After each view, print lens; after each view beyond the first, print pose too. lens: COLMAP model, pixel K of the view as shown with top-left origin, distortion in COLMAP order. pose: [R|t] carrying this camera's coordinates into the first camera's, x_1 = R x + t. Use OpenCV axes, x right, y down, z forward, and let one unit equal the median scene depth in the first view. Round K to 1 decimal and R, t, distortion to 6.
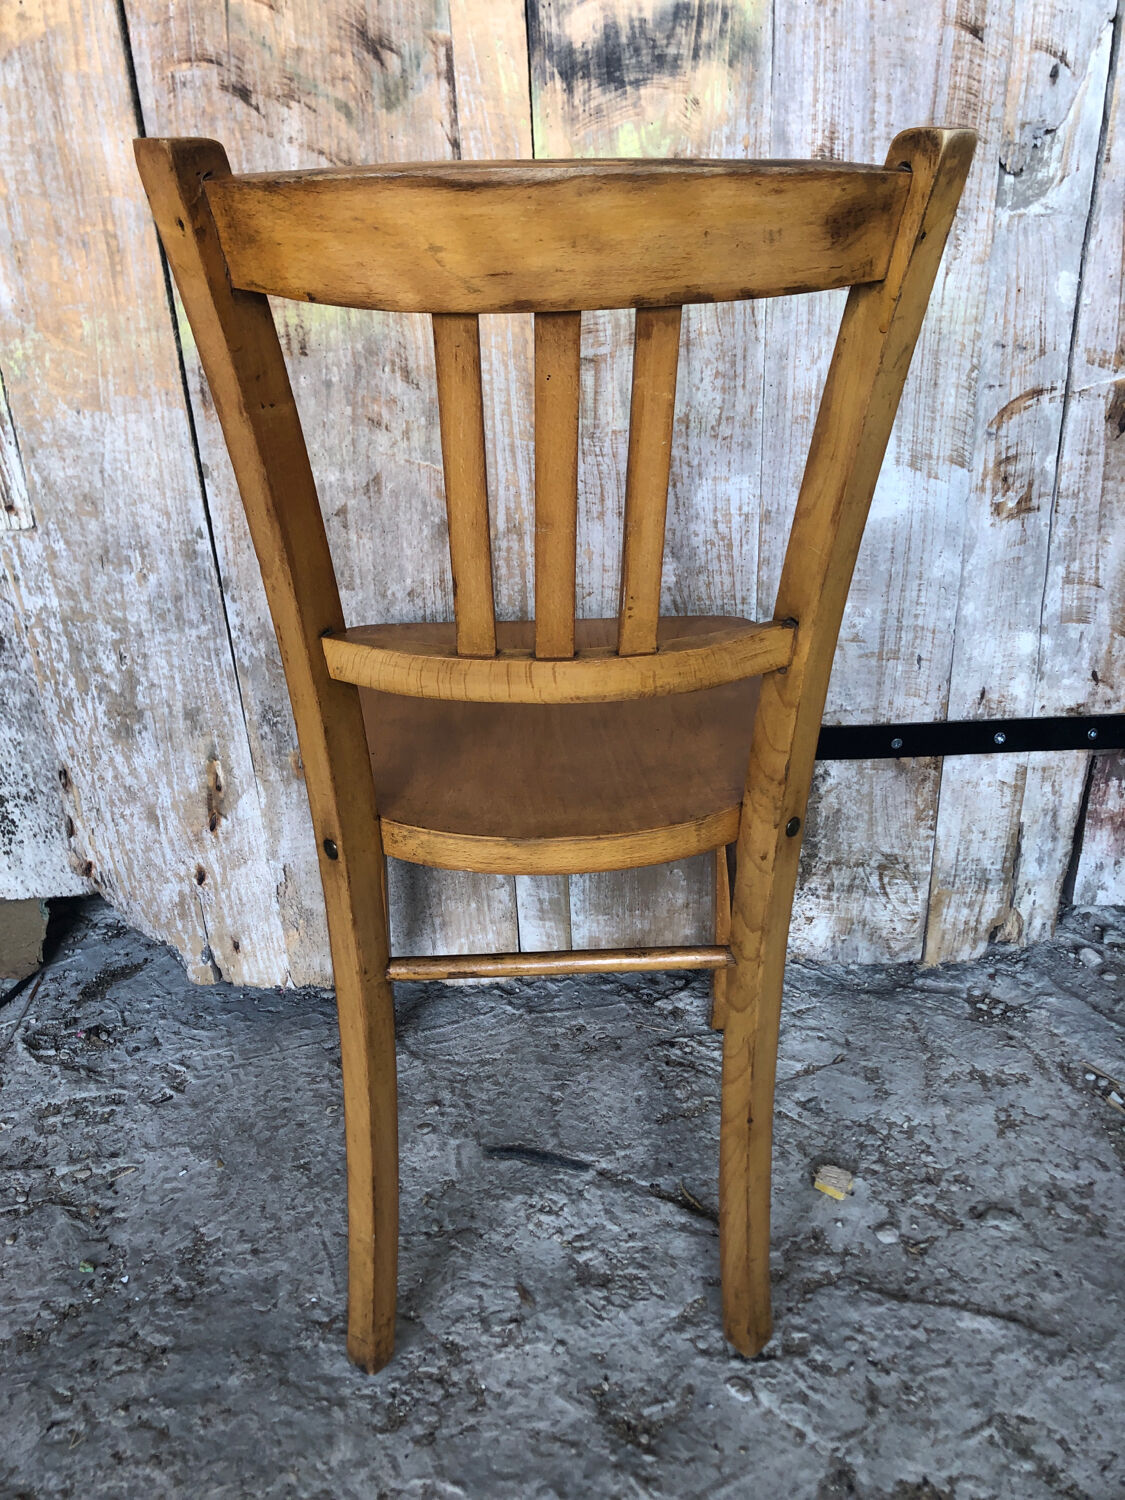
lens RADIAL K [[1251.9, 0, 558.5], [0, 1251.9, 732.8], [0, 0, 1]] dist [0.009188, 0.012224]
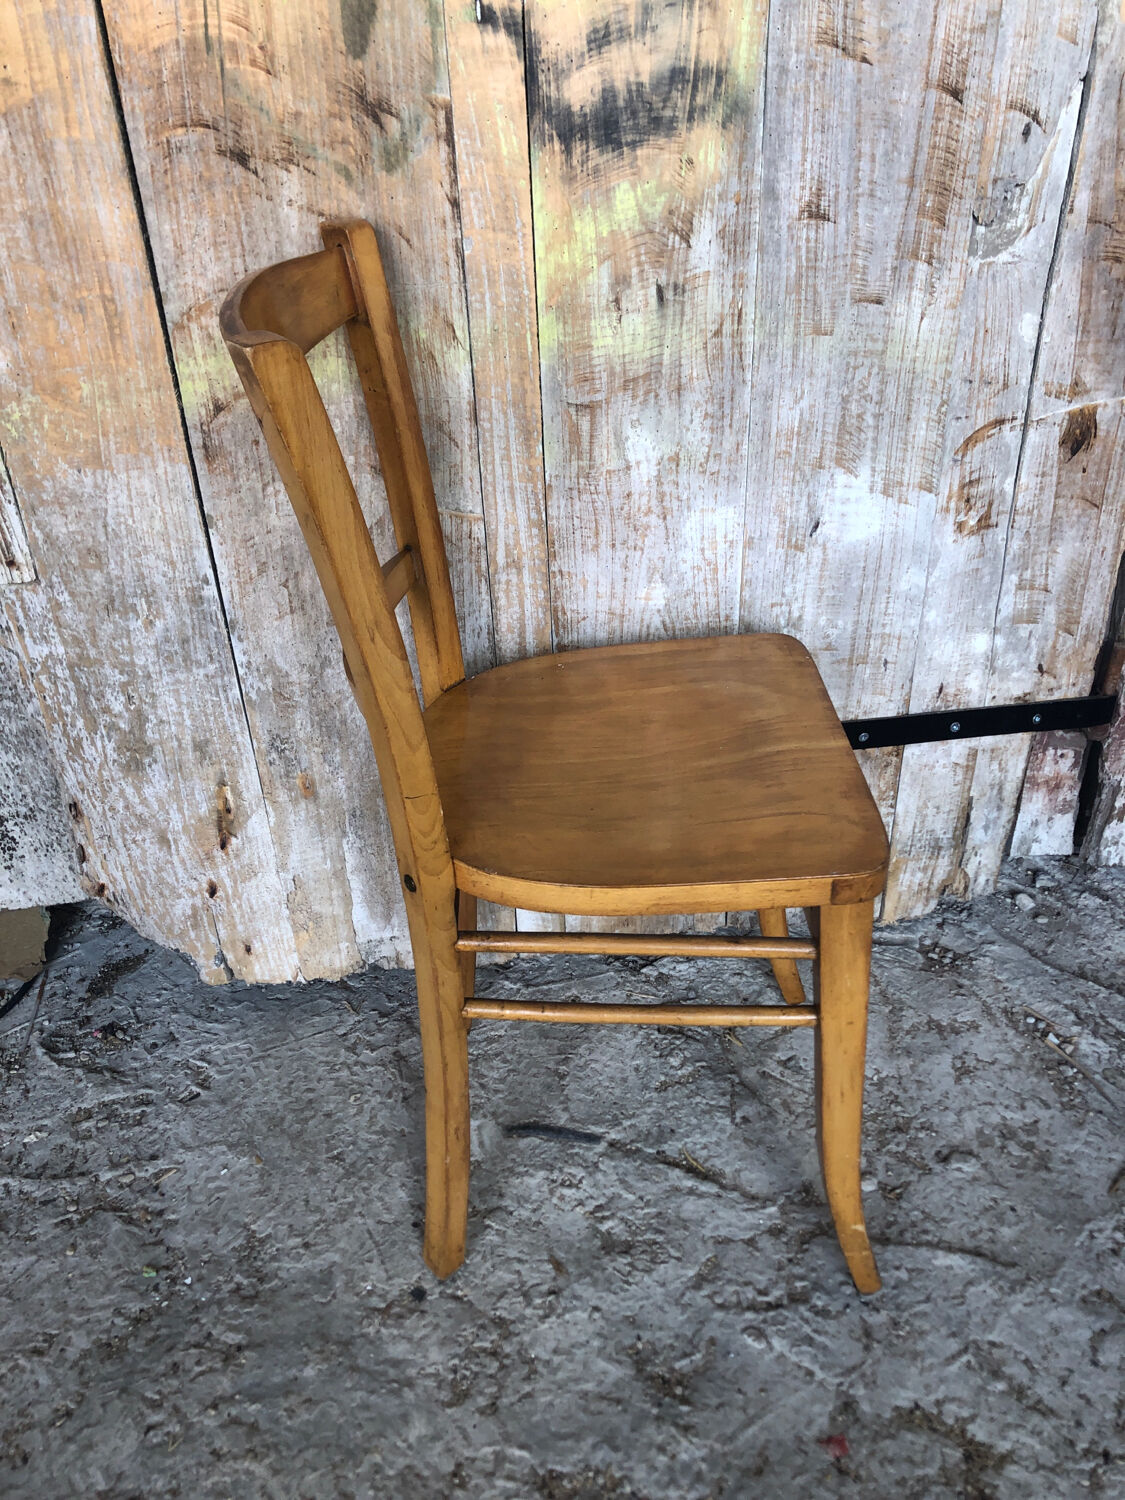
lens RADIAL K [[1251.9, 0, 581.4], [0, 1251.9, 732.8], [0, 0, 1]] dist [0.009188, 0.012224]
pose [[0.994104, -0.044050, 0.099084, -0.091052], [0.031593, 0.991785, 0.123950, -0.155015], [-0.103730, -0.120088, 0.987329, -0.050027]]
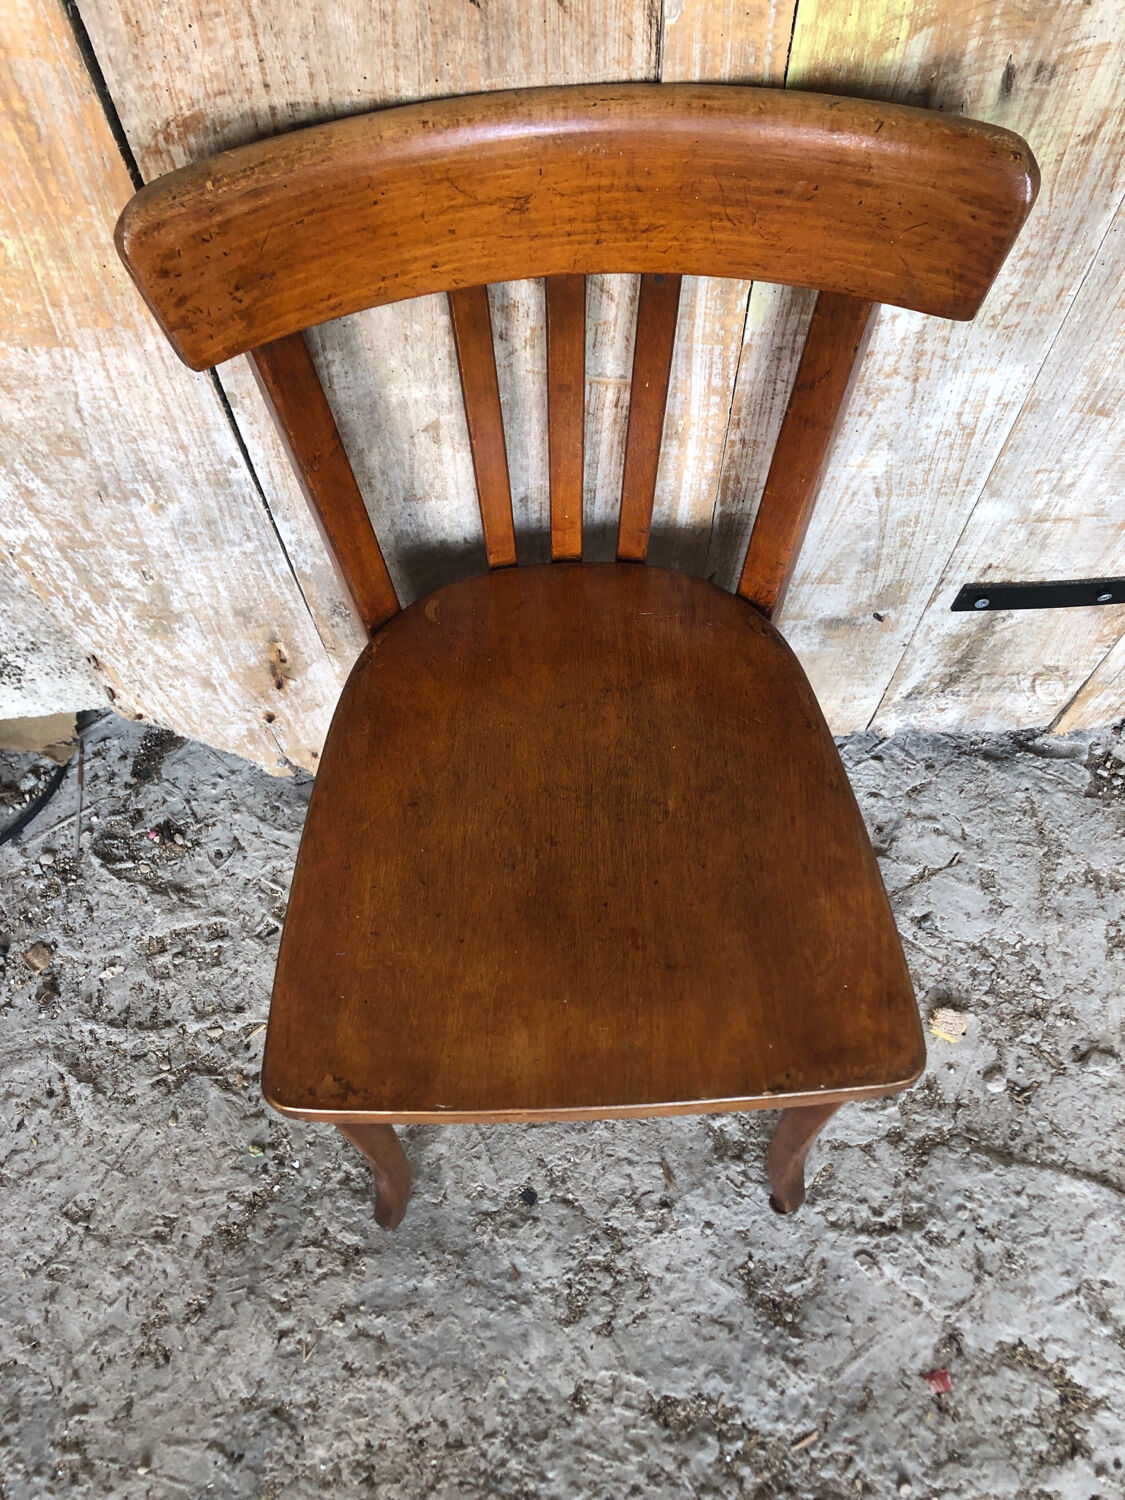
lens RADIAL K [[1251.9, 0, 549.1], [0, 1251.9, 758.2], [0, 0, 1]] dist [0.009188, 0.012224]
pose [[0.997826, -0.049875, 0.043083, -0.152896], [0.010047, 0.761172, 0.648472, -0.512781], [-0.065136, -0.646629, 0.760018, 0.382247]]
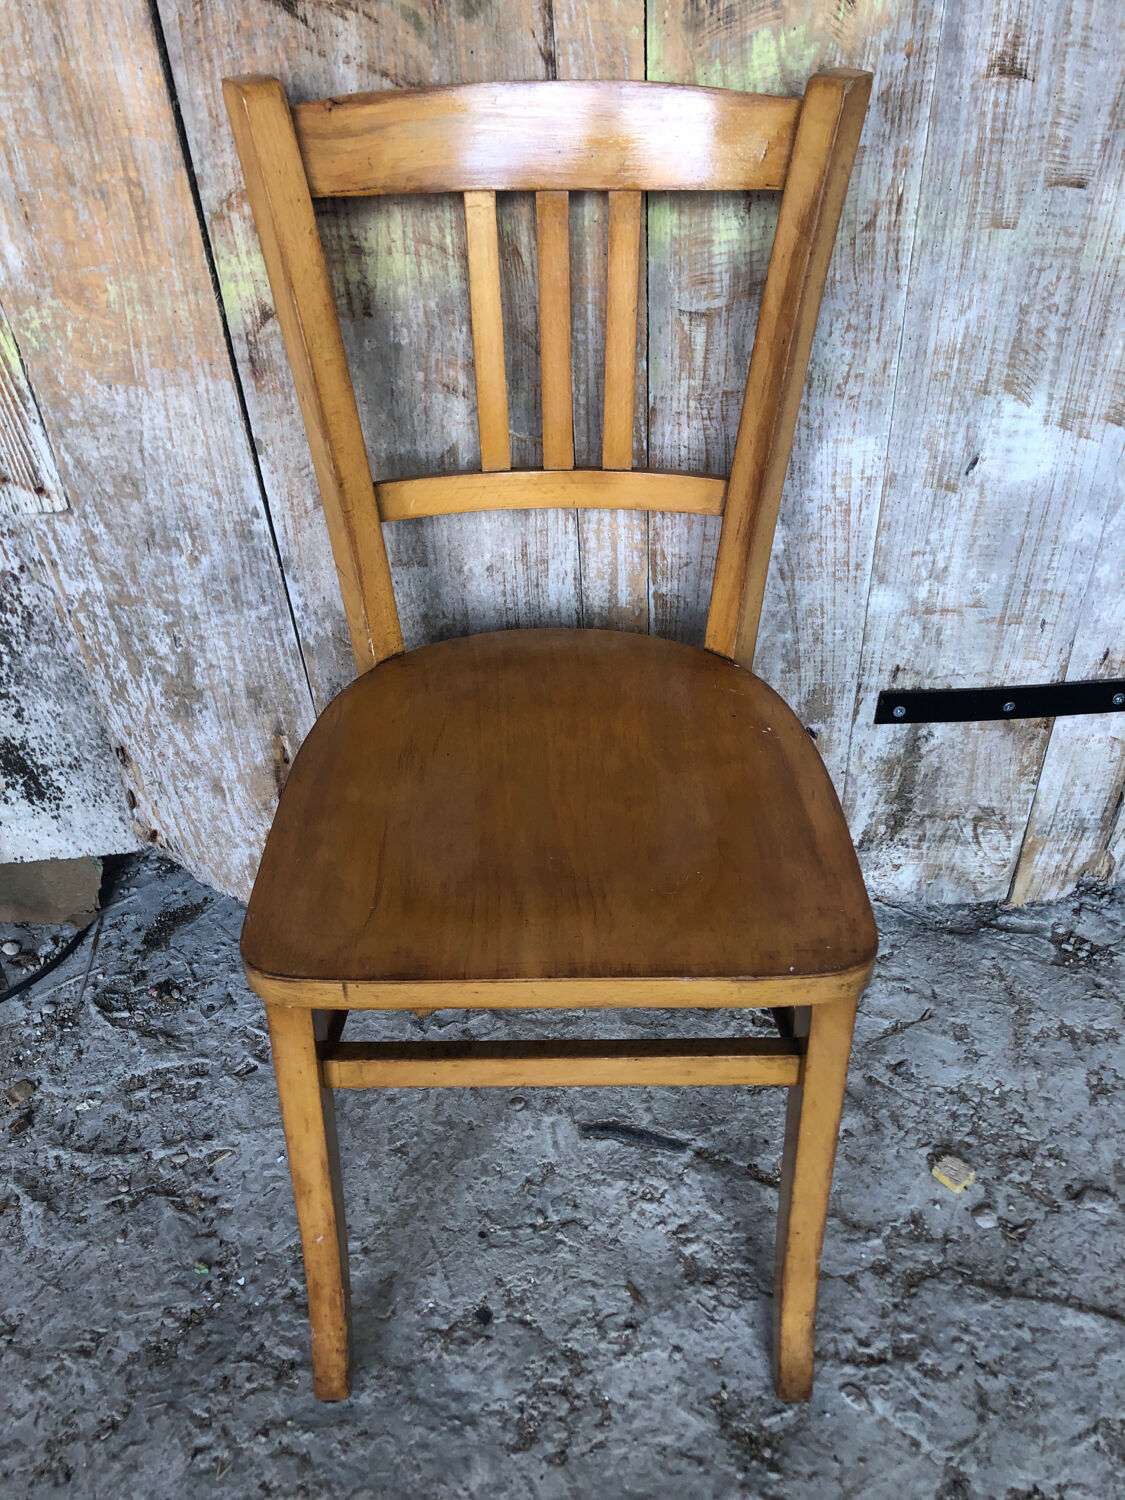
lens RADIAL K [[1251.9, 0, 554.9], [0, 1251.9, 749.8], [0, 0, 1]] dist [0.009188, 0.012224]
pose [[0.999705, -0.021128, 0.011947, -0.090852], [0.017639, 0.970528, 0.240342, -0.218281], [-0.016673, -0.240061, 0.970615, 0.107559]]
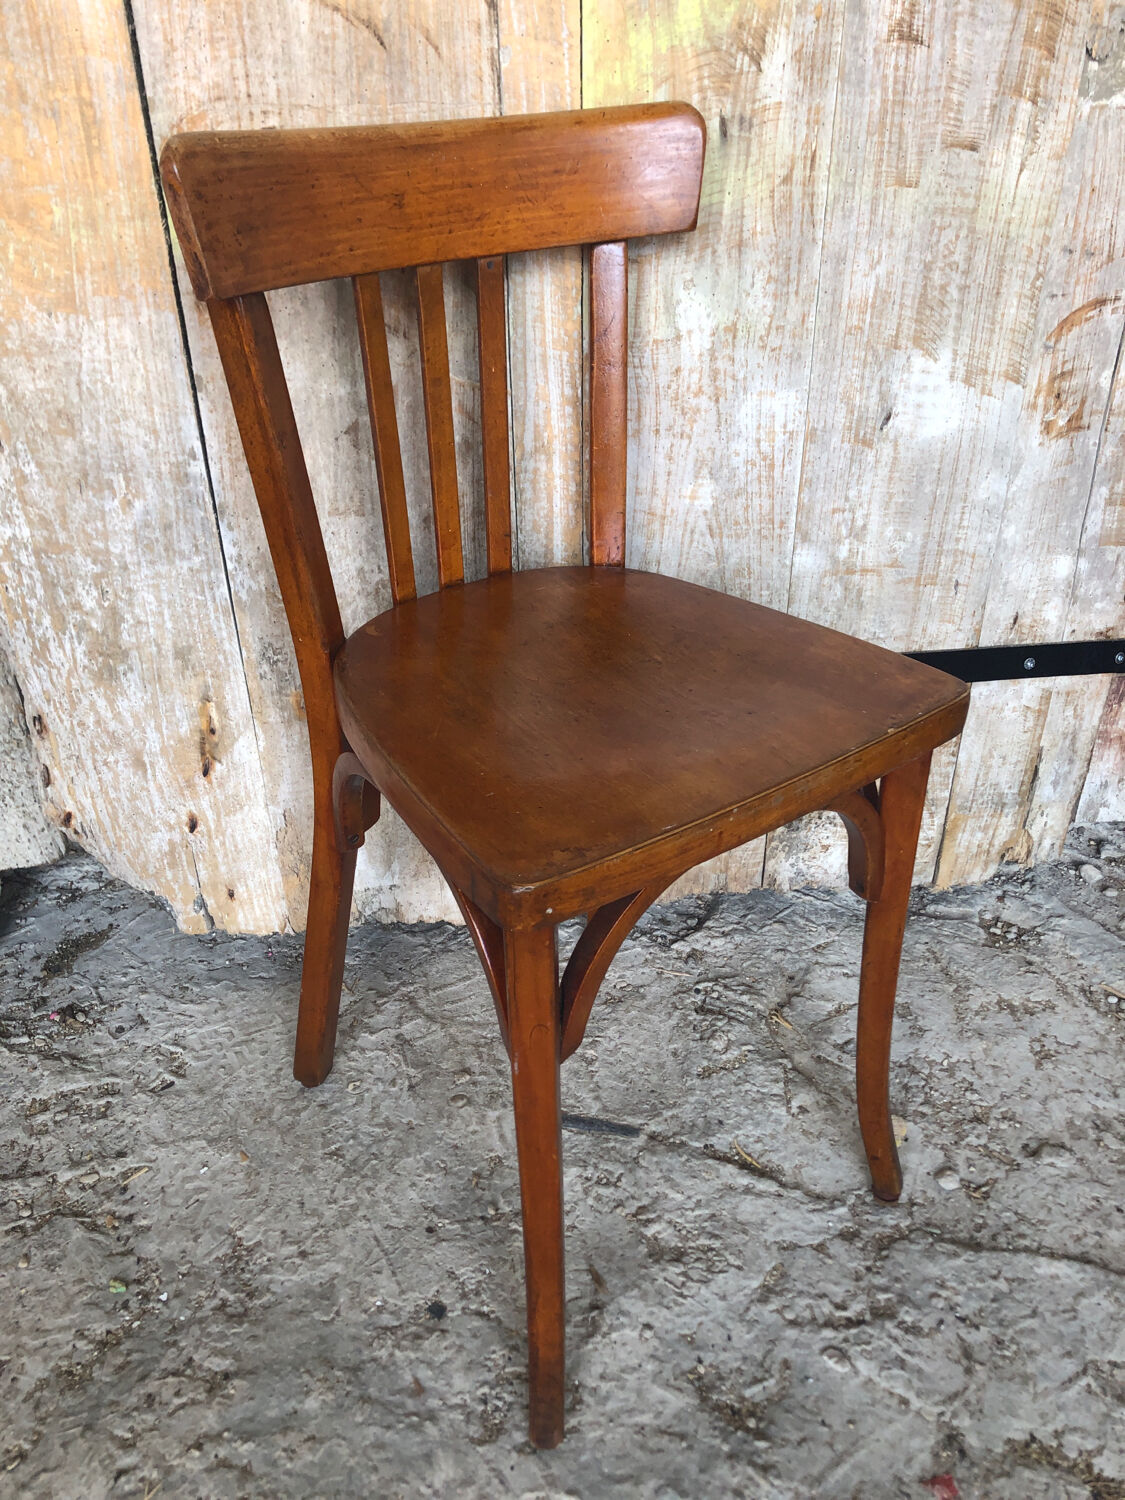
lens RADIAL K [[1251.9, 0, 561.8], [0, 1251.9, 738.7], [0, 0, 1]] dist [0.009188, 0.012224]
pose [[0.991807, -0.038889, 0.121683, -0.147520], [0.025457, 0.993599, 0.110055, -0.063983], [-0.125184, -0.106055, 0.986449, 0.095196]]
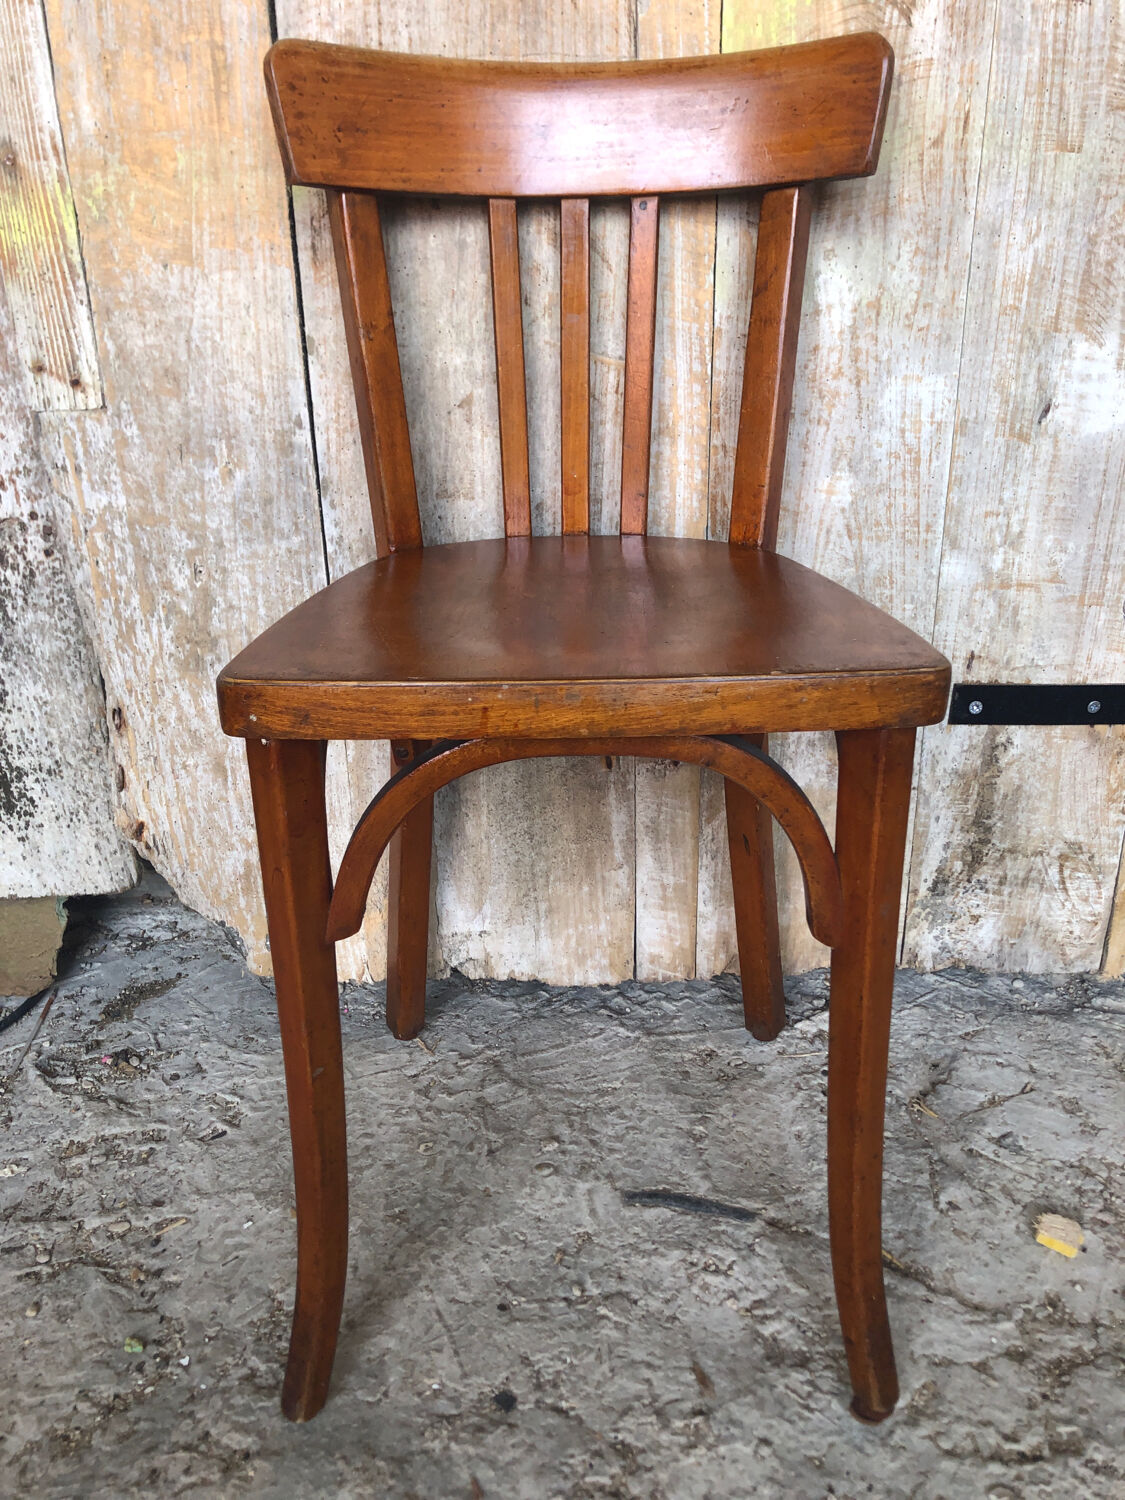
lens RADIAL K [[1251.9, 0, 565.5], [0, 1251.9, 735.4], [0, 0, 1]] dist [0.009188, 0.012224]
pose [[0.999167, 0.012921, 0.038711, -0.141028], [-0.010777, 0.998423, -0.055092, 0.086624], [-0.039362, 0.054629, 0.997731, 0.188960]]
